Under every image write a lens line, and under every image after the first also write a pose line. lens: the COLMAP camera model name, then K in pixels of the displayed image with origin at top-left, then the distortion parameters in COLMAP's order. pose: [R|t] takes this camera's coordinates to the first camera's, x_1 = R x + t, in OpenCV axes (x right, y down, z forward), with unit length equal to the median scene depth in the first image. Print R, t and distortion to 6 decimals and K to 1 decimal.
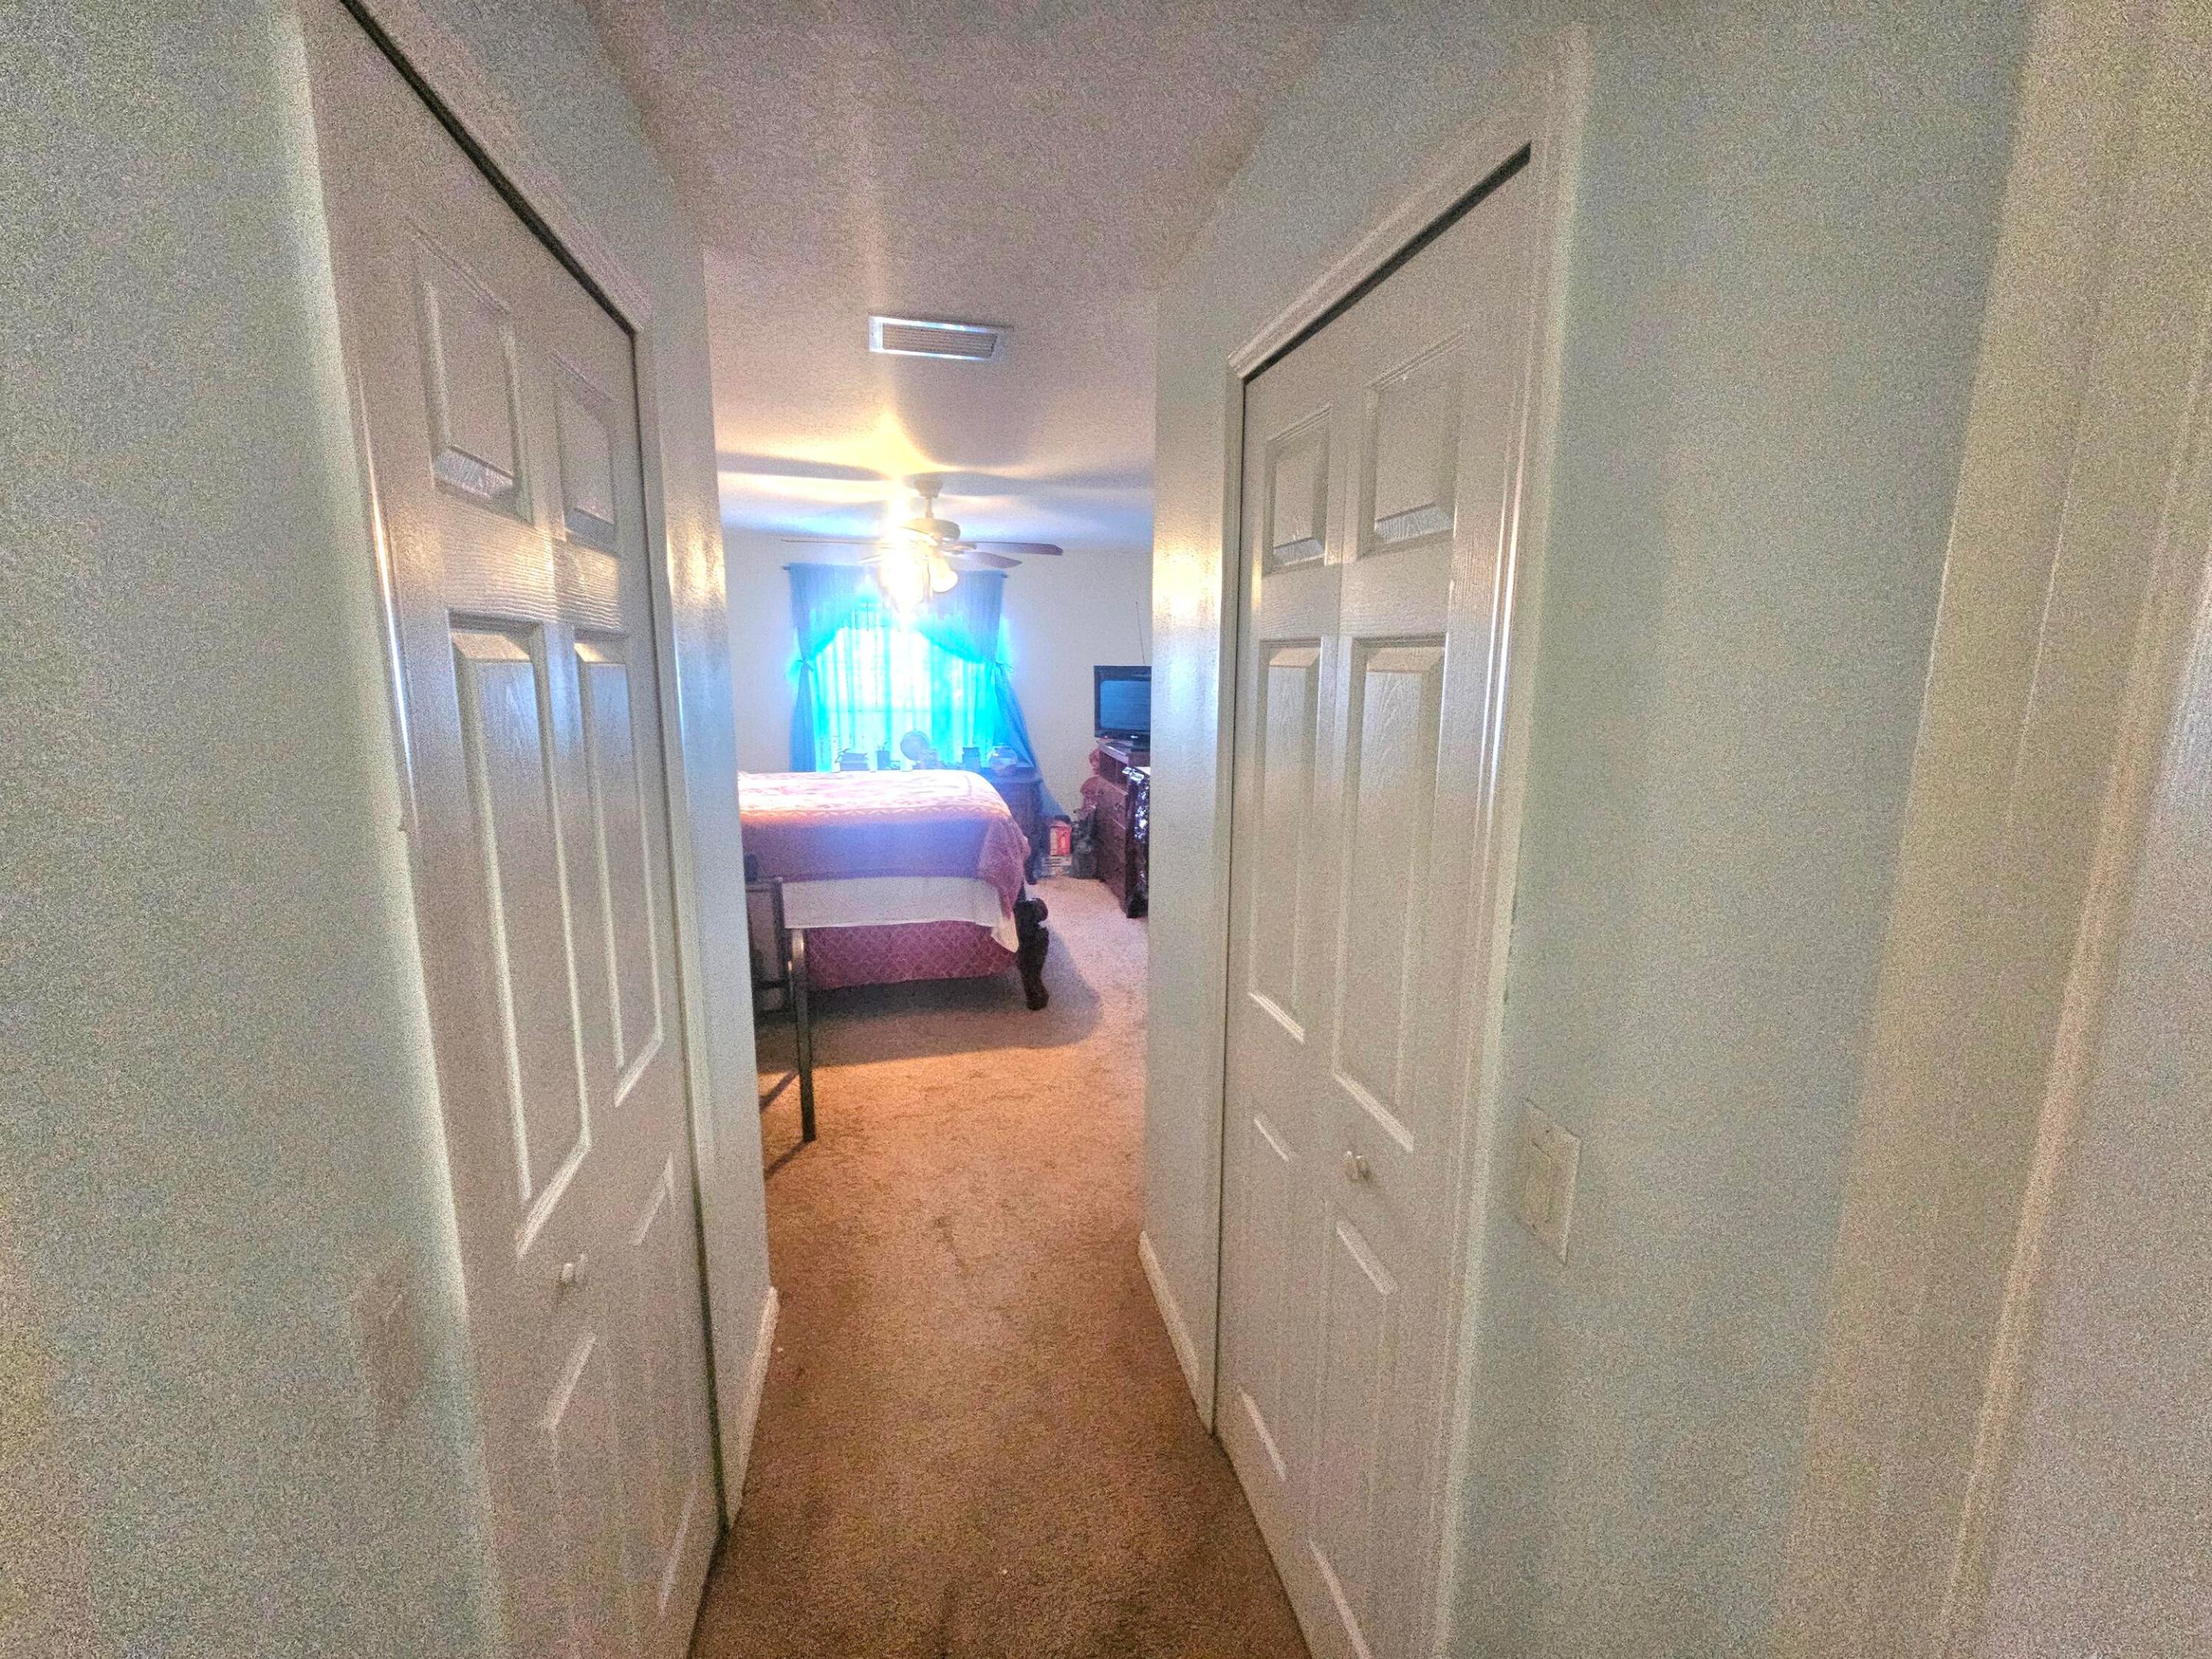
lens RADIAL K [[904.8, 0, 1123.3], [0, 904.8, 824.0], [0, 0, 1]] dist [-0.001138, 0.000608]
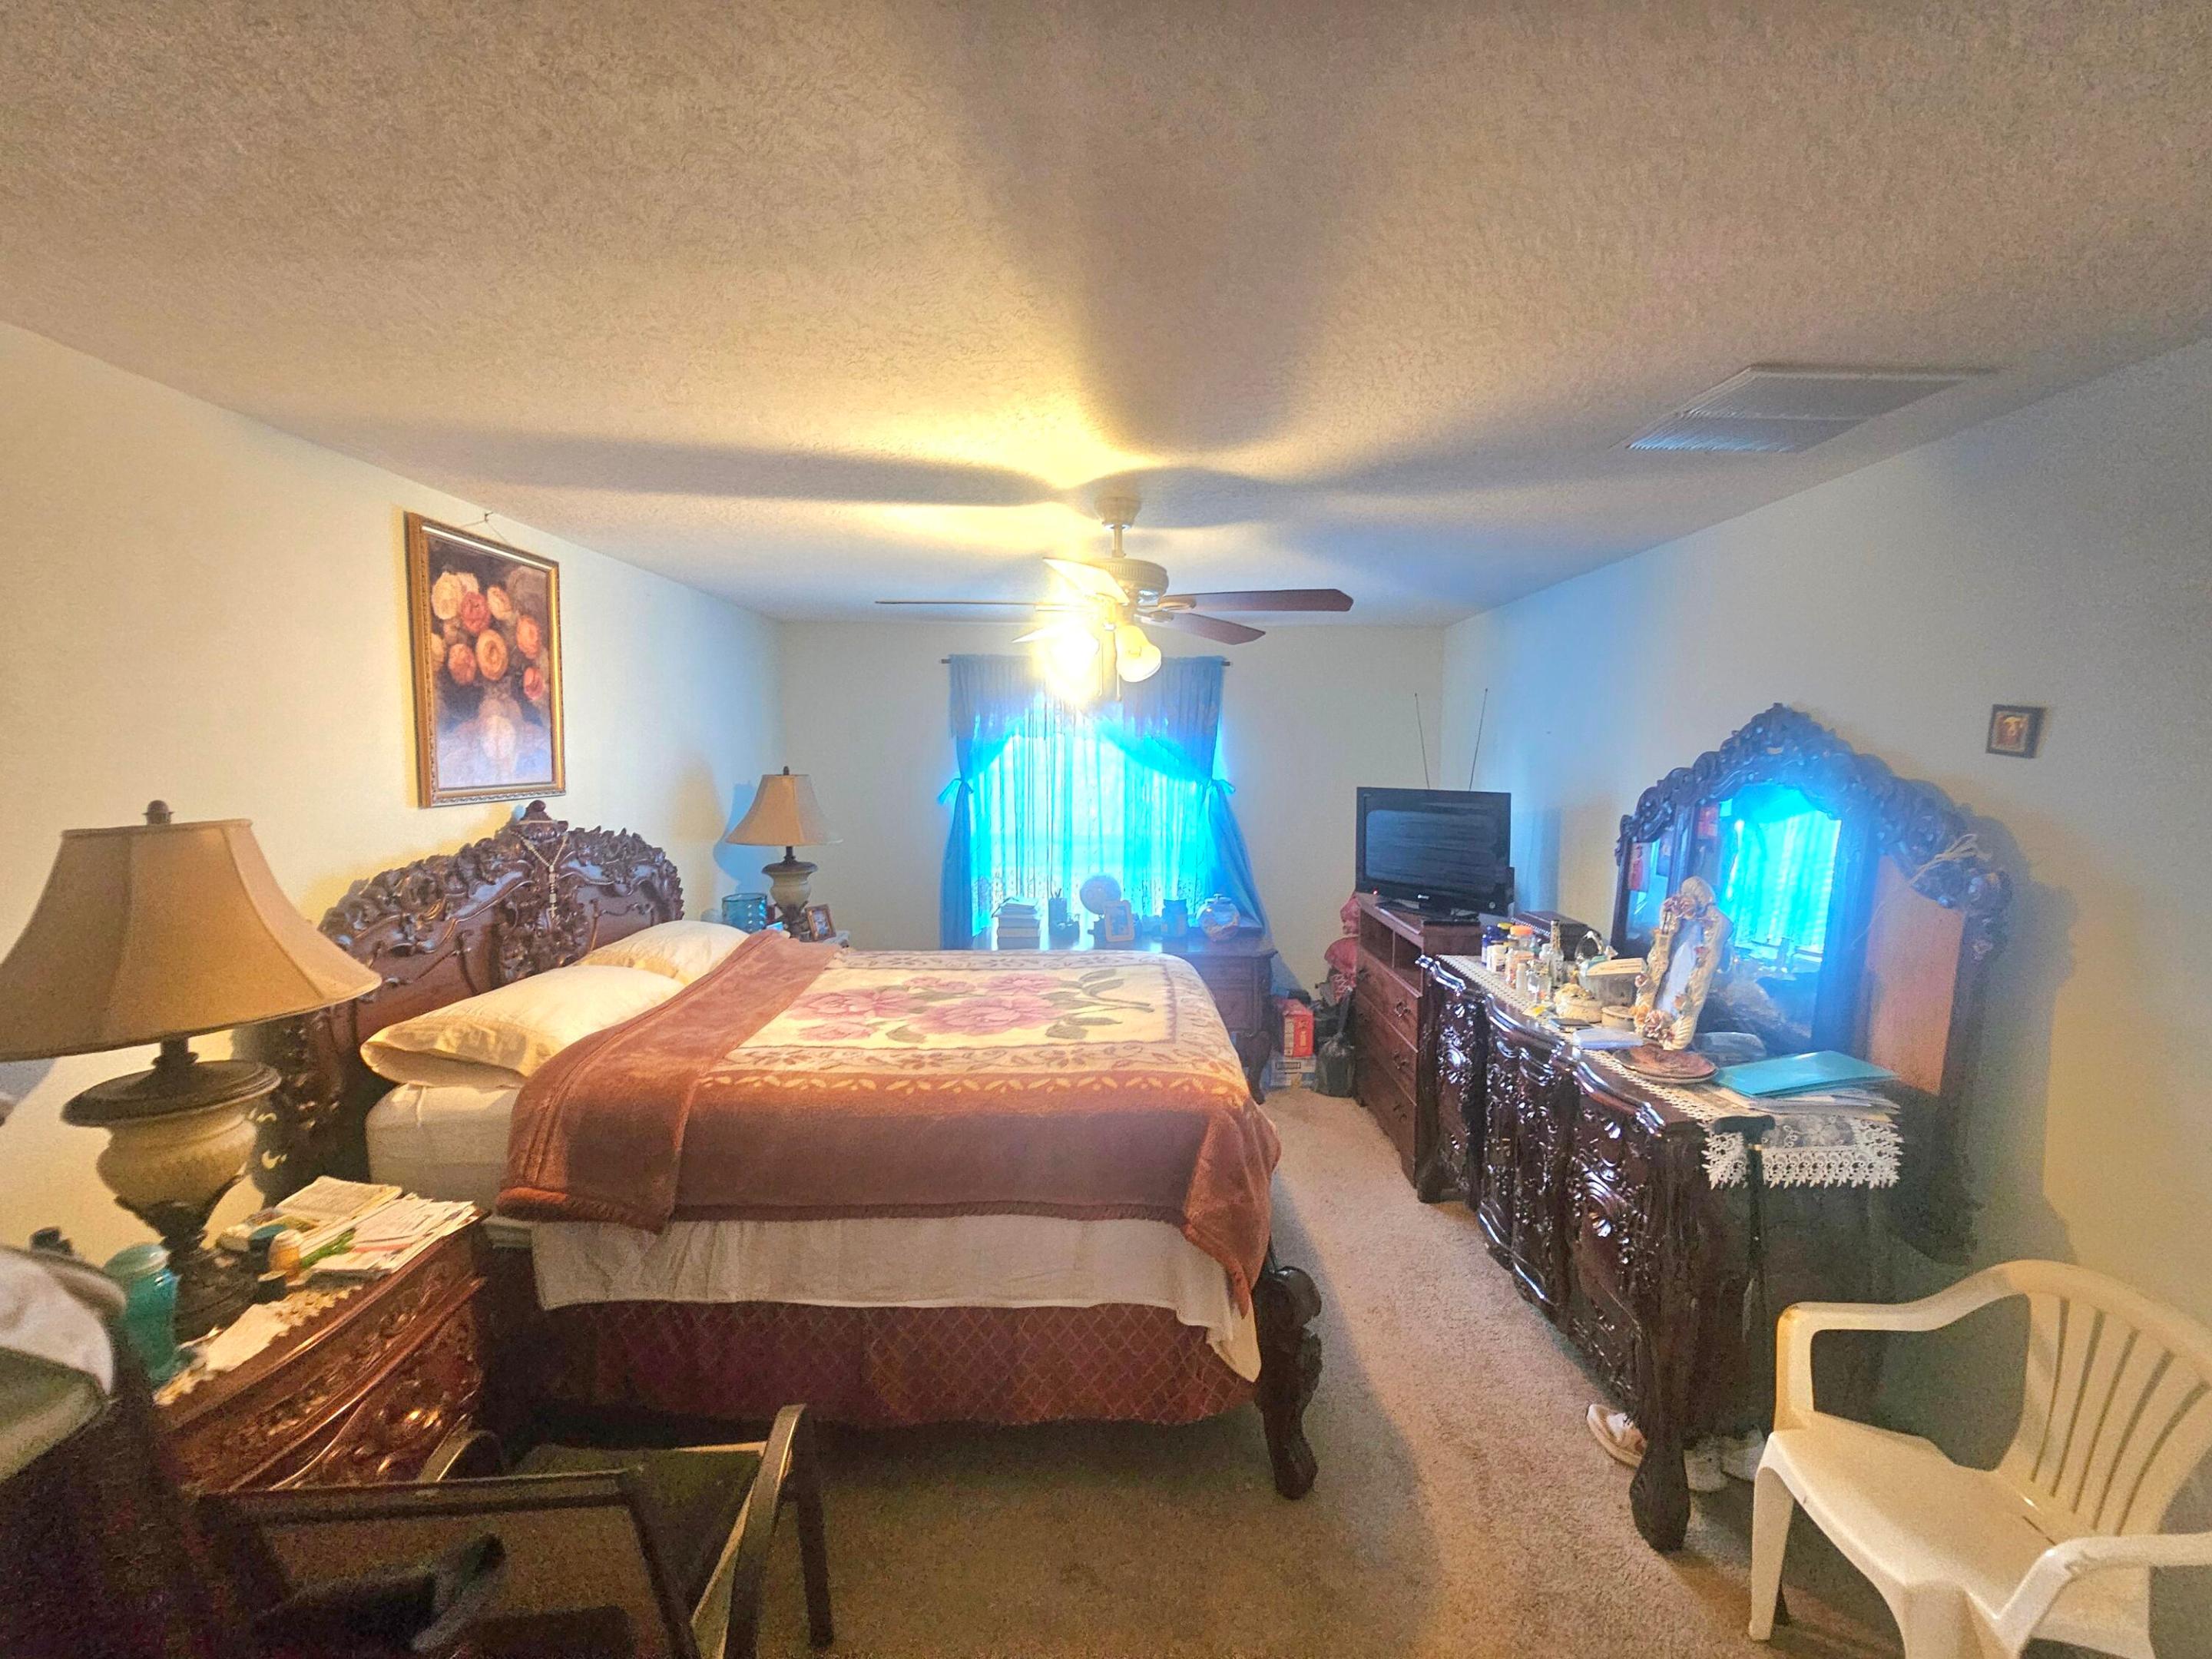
lens RADIAL K [[904.8, 0, 1124.9], [0, 904.8, 820.7], [0, 0, 1]] dist [-0.001138, 0.000608]
pose [[0.975982, 0.009891, -0.217625, -0.054452], [-0.033633, 0.993833, -0.105667, -0.072367], [0.215238, 0.110449, 0.970296, 0.304196]]
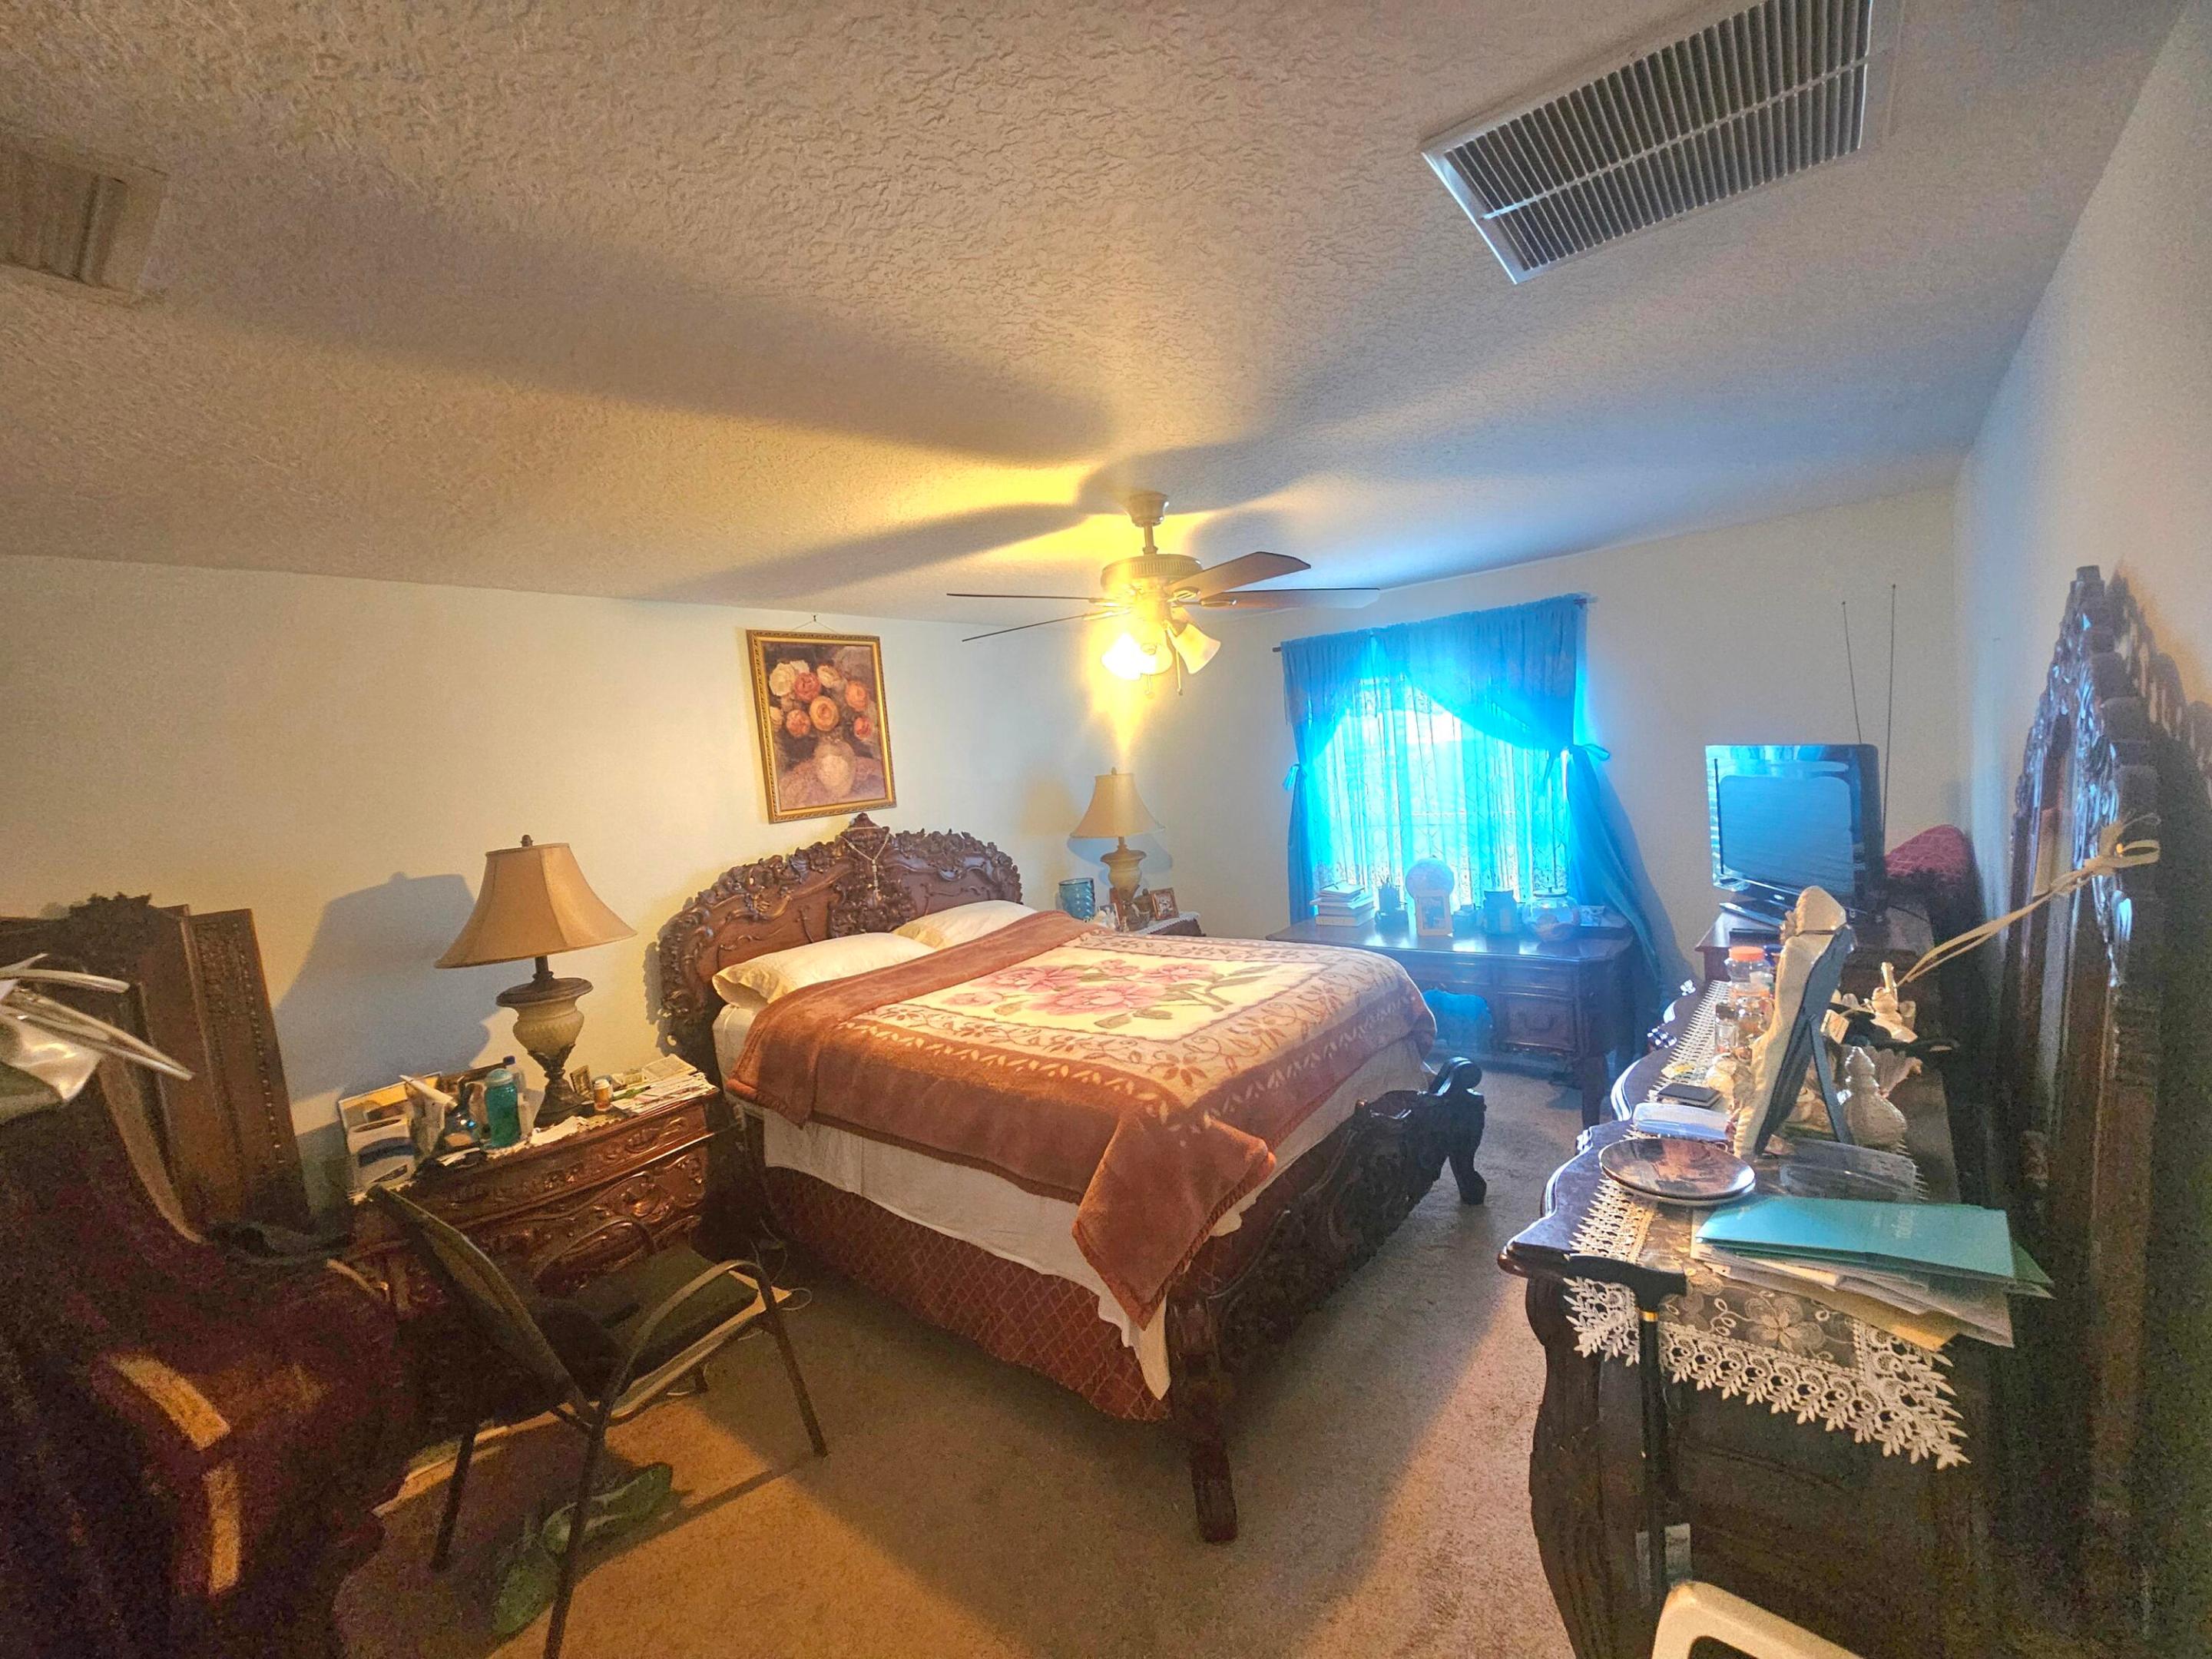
lens RADIAL K [[904.8, 0, 1120.7], [0, 904.8, 821.9], [0, 0, 1]] dist [-0.001138, 0.000608]
pose [[0.609377, -0.007771, -0.792842, 0.216065], [-0.048943, 0.997676, -0.047396, -0.097685], [0.791369, 0.067686, 0.607581, 0.467801]]
